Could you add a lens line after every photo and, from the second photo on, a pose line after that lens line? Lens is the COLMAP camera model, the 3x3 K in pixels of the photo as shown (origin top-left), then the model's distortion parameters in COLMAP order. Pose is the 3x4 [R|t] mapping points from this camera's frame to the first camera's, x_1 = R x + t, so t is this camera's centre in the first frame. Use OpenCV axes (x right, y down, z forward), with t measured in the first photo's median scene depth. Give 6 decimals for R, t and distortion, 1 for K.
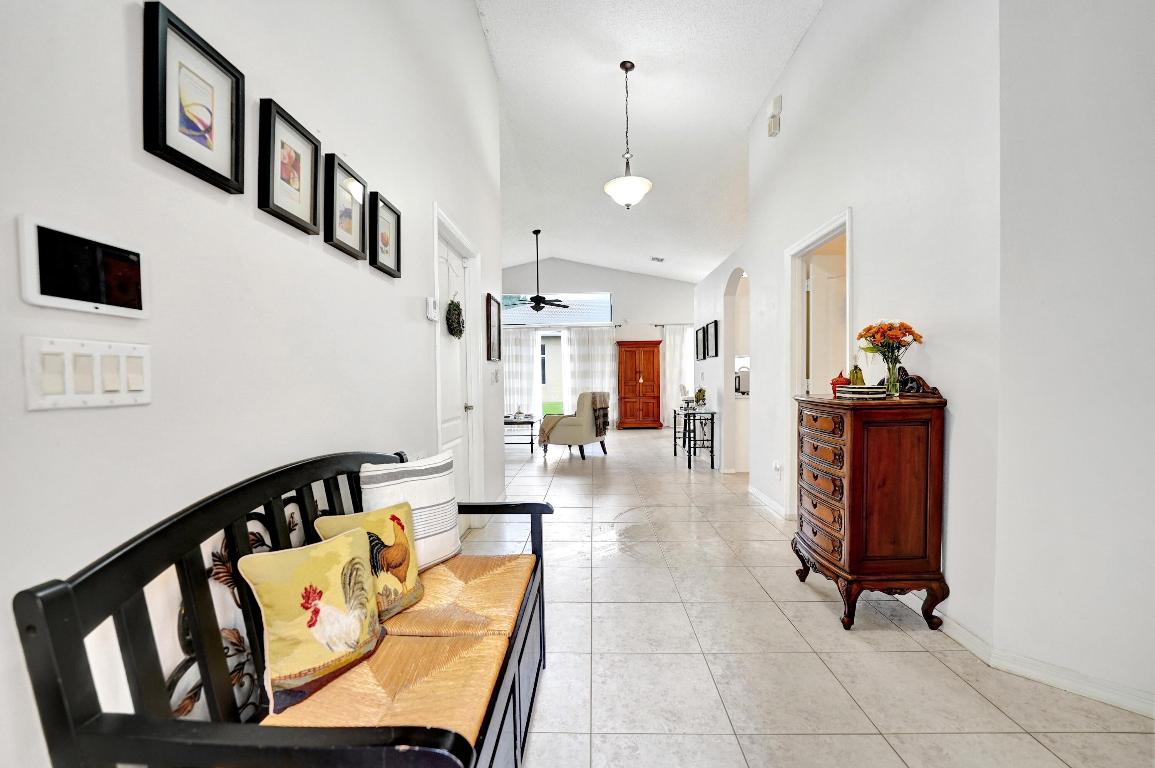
lens RADIAL K [[476.5, 0, 572.8], [0, 476.5, 383.7], [0, 0, 1]] dist [-0.024903, 0.000547]
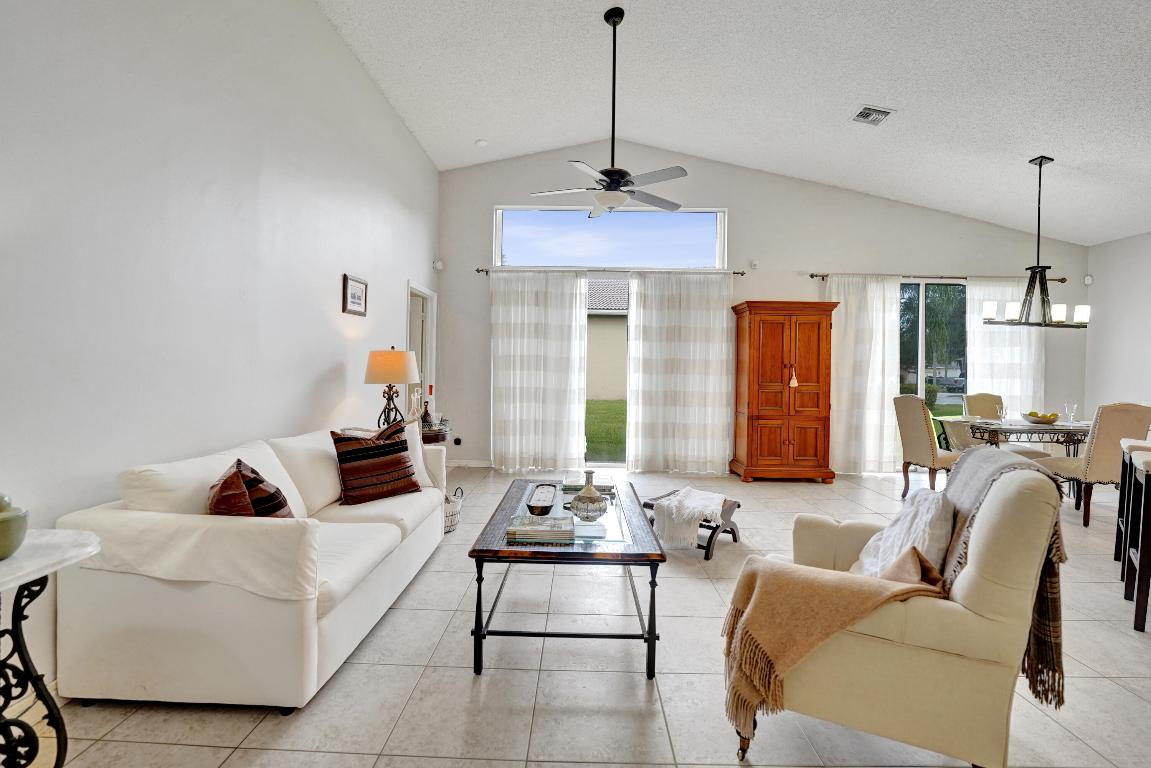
lens RADIAL K [[484.8, 0, 573.5], [0, 484.8, 371.5], [0, 0, 1]] dist [-0.024067, 0.000098]
pose [[0.999049, 0.031477, 0.030161, -0.094775], [-0.031668, 0.999481, 0.005898, -0.013301], [-0.029959, -0.006847, 0.999528, 0.487417]]
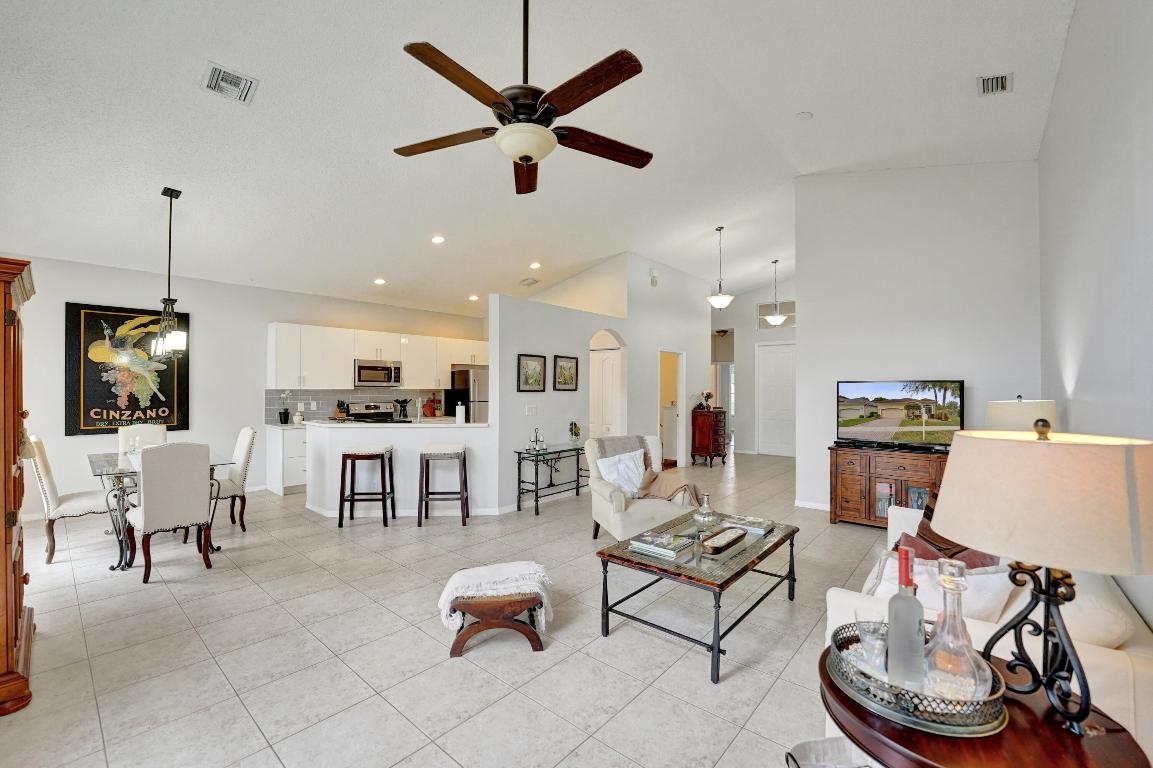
lens RADIAL K [[481.0, 0, 563.1], [0, 481.0, 385.7], [0, 0, 1]] dist [-0.024470, 0.000218]
pose [[-0.778013, 0.015381, 0.628060, -0.195180], [0.007005, 0.999850, -0.015808, -0.031012], [-0.628209, -0.007899, -0.778005, 0.971515]]
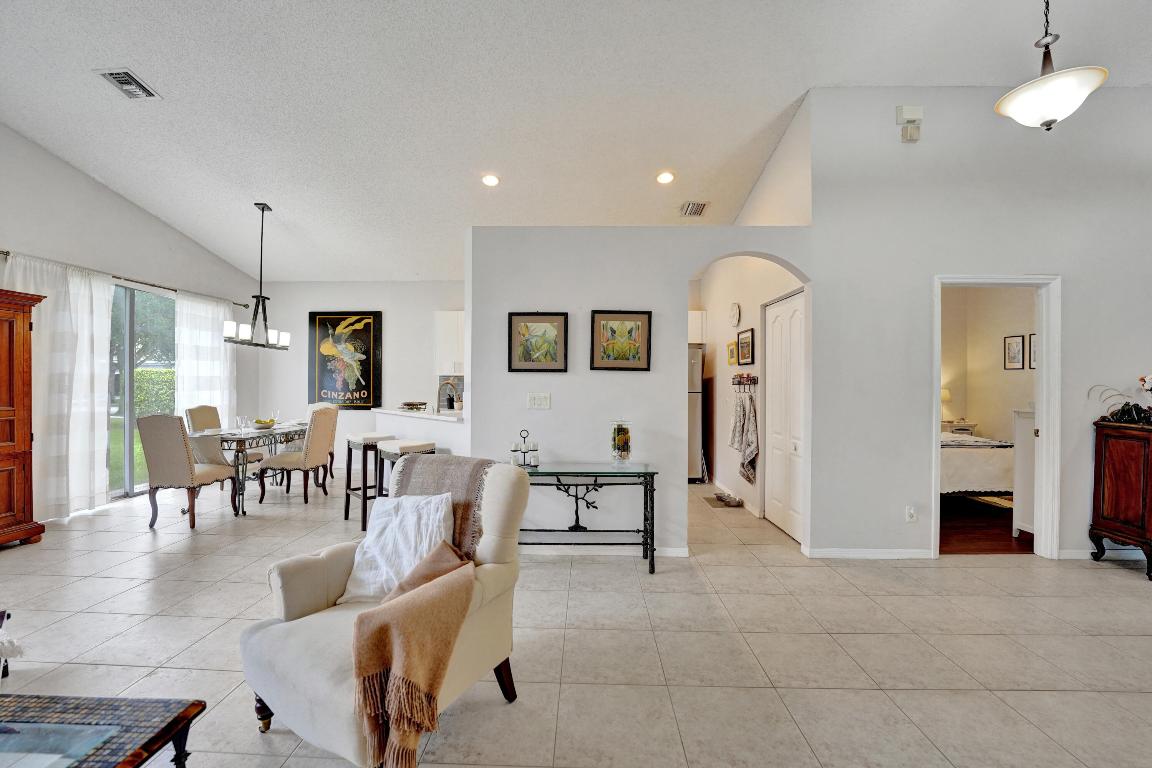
lens RADIAL K [[475.2, 0, 571.3], [0, 475.2, 383.7], [0, 0, 1]] dist [-0.024903, 0.000547]
pose [[-0.013272, 0.013197, 0.999825, -0.163736], [-0.006789, 0.999889, -0.013288, -0.020741], [-0.999889, -0.006964, -0.013181, 0.570931]]
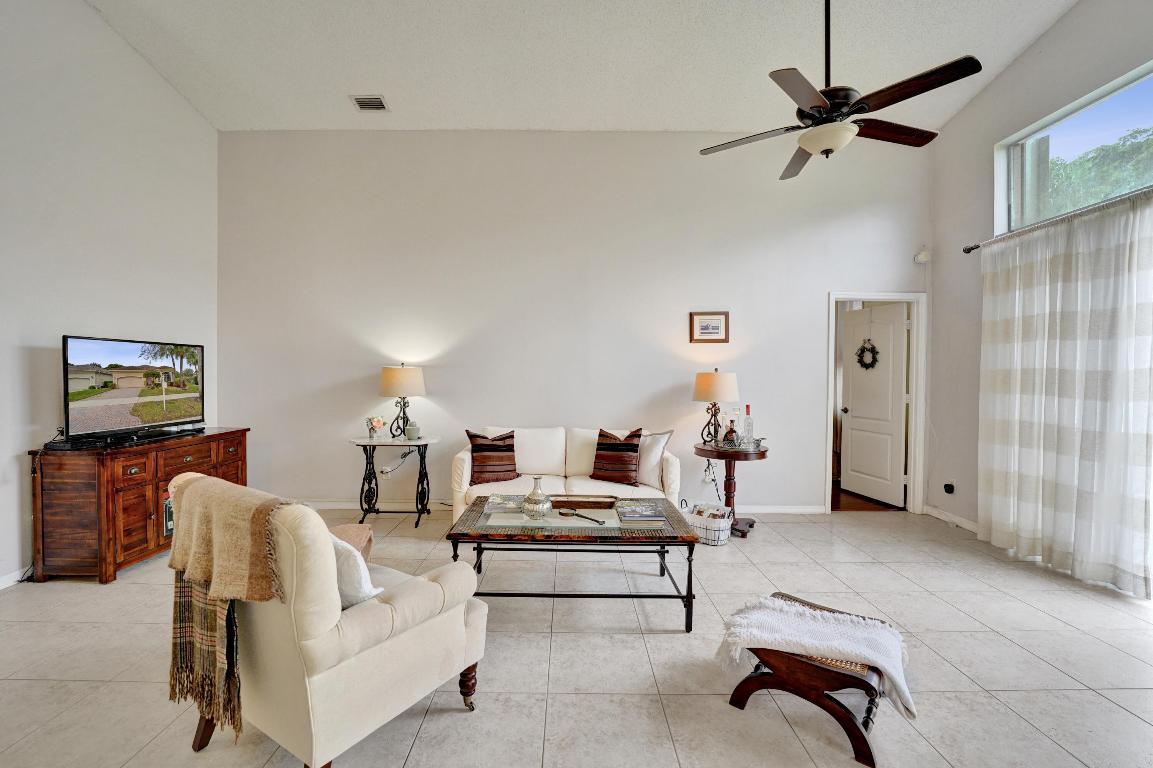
lens RADIAL K [[481.0, 0, 563.1], [0, 481.0, 385.7], [0, 0, 1]] dist [-0.024470, 0.000218]
pose [[0.047001, 0.036804, -0.998217, 0.159844], [-0.007917, 0.999303, 0.036472, -0.024143], [0.998863, 0.006189, 0.047259, 0.692821]]
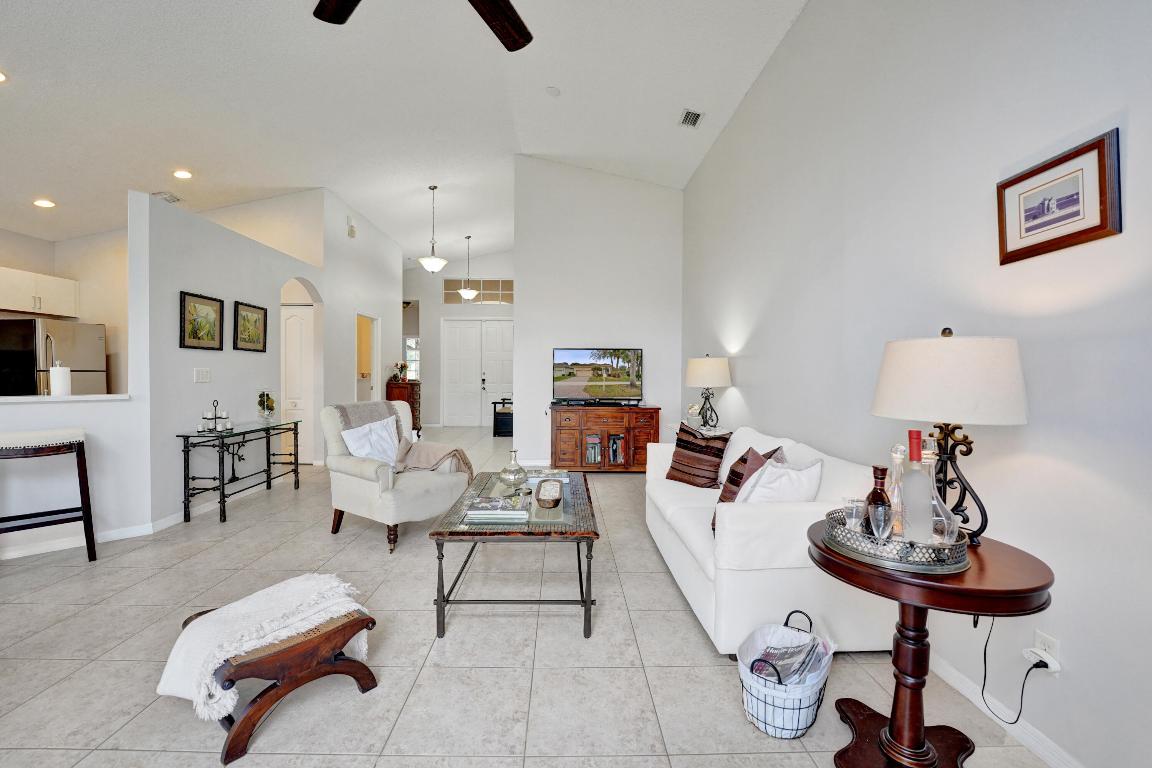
lens RADIAL K [[475.2, 0, 571.3], [0, 475.2, 383.7], [0, 0, 1]] dist [-0.024903, 0.000547]
pose [[-0.997756, 0.007177, -0.066564, -0.095329], [0.005884, 0.999791, 0.019600, -0.012119], [0.066691, 0.019165, -0.997590, 0.958275]]
